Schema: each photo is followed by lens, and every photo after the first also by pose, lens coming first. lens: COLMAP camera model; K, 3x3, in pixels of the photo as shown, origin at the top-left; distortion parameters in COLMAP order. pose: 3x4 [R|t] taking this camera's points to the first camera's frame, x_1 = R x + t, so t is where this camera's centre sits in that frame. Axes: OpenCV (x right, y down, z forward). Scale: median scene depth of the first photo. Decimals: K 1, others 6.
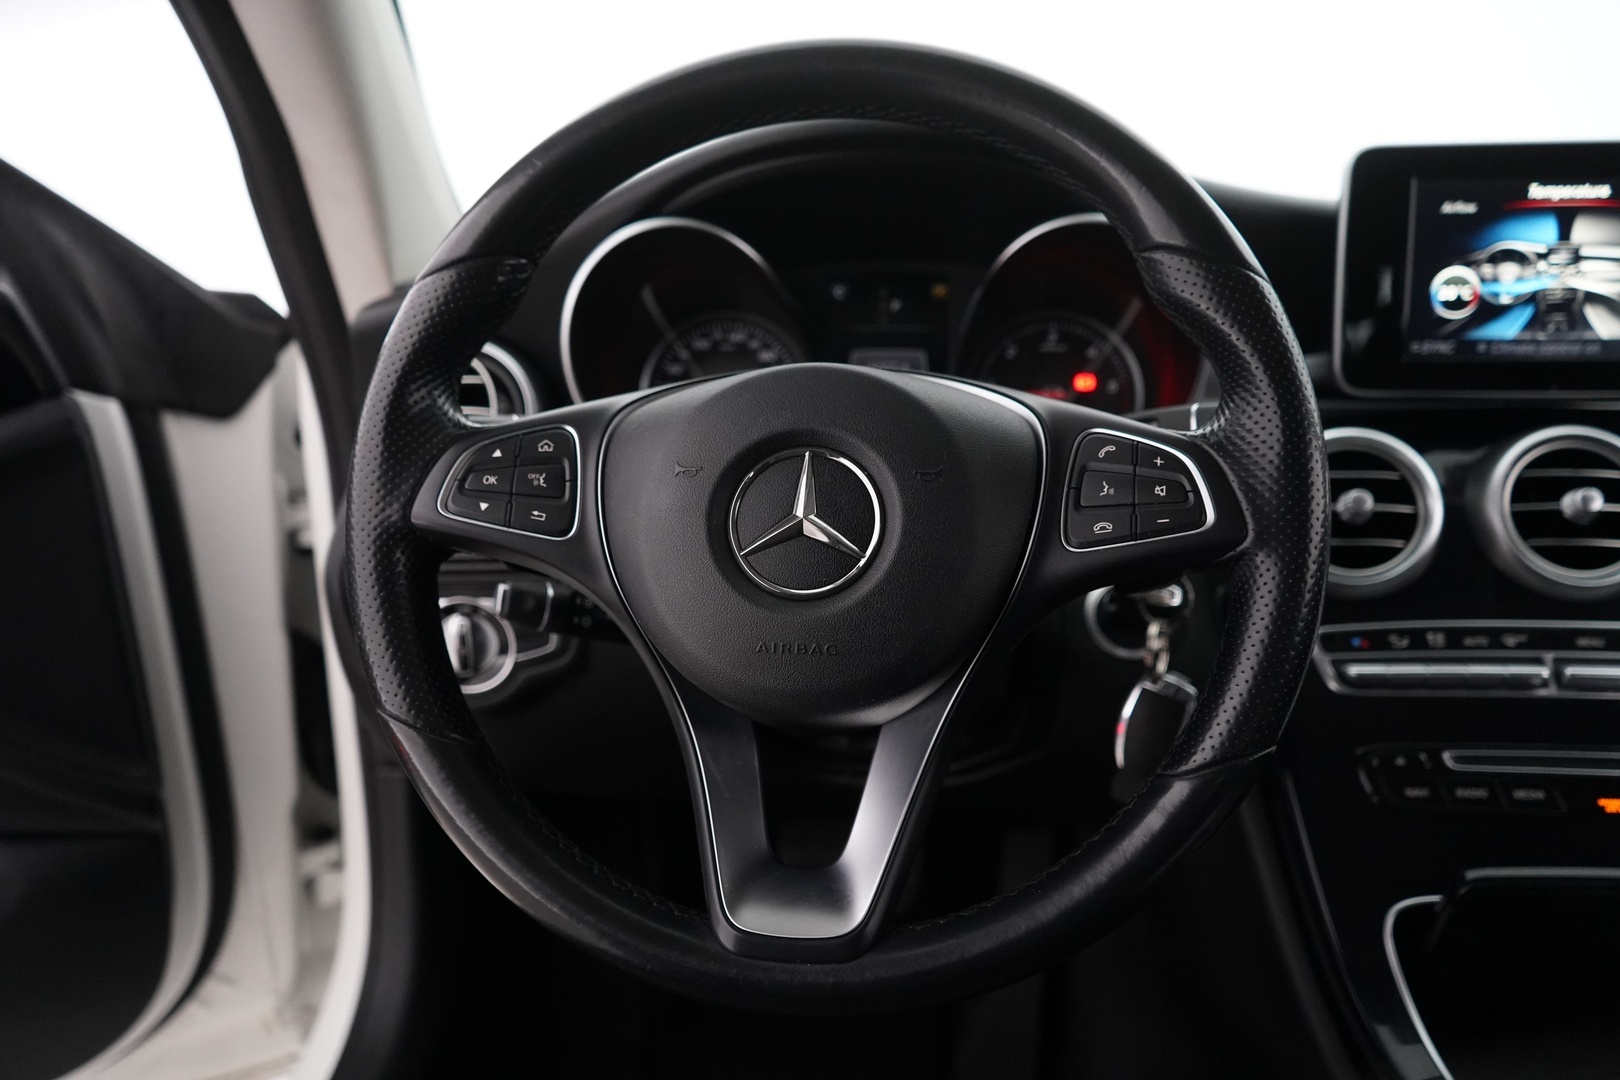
lens RADIAL K [[1284.7, 0, 809.9], [0, 1284.7, 546.5], [0, 0, 1]] dist [-0.004992, -0.006771]
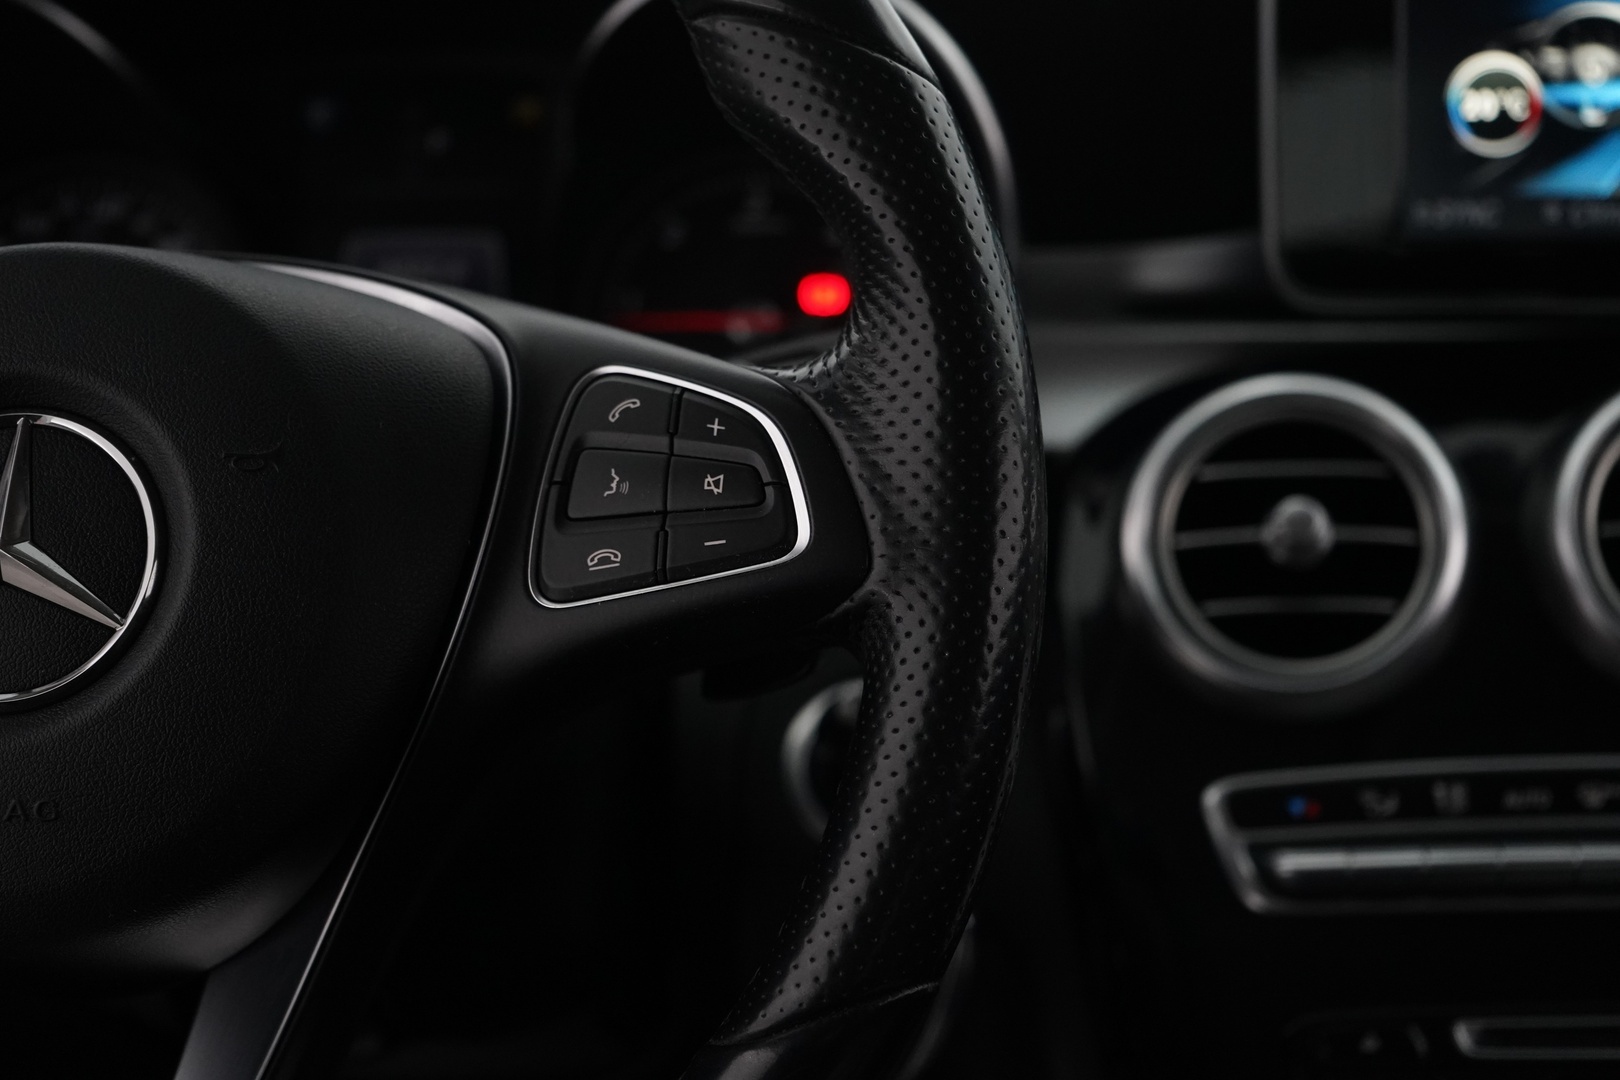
lens RADIAL K [[2871.6, 0, 810.1], [0, 2871.6, 537.5], [0, 0, 1]] dist [-0.029772, 0.000000]
pose [[0.998312, -0.014106, 0.056333, 0.182644], [0.017332, 0.998212, -0.057199, 0.031663], [-0.055426, 0.058078, 0.996772, -0.093159]]
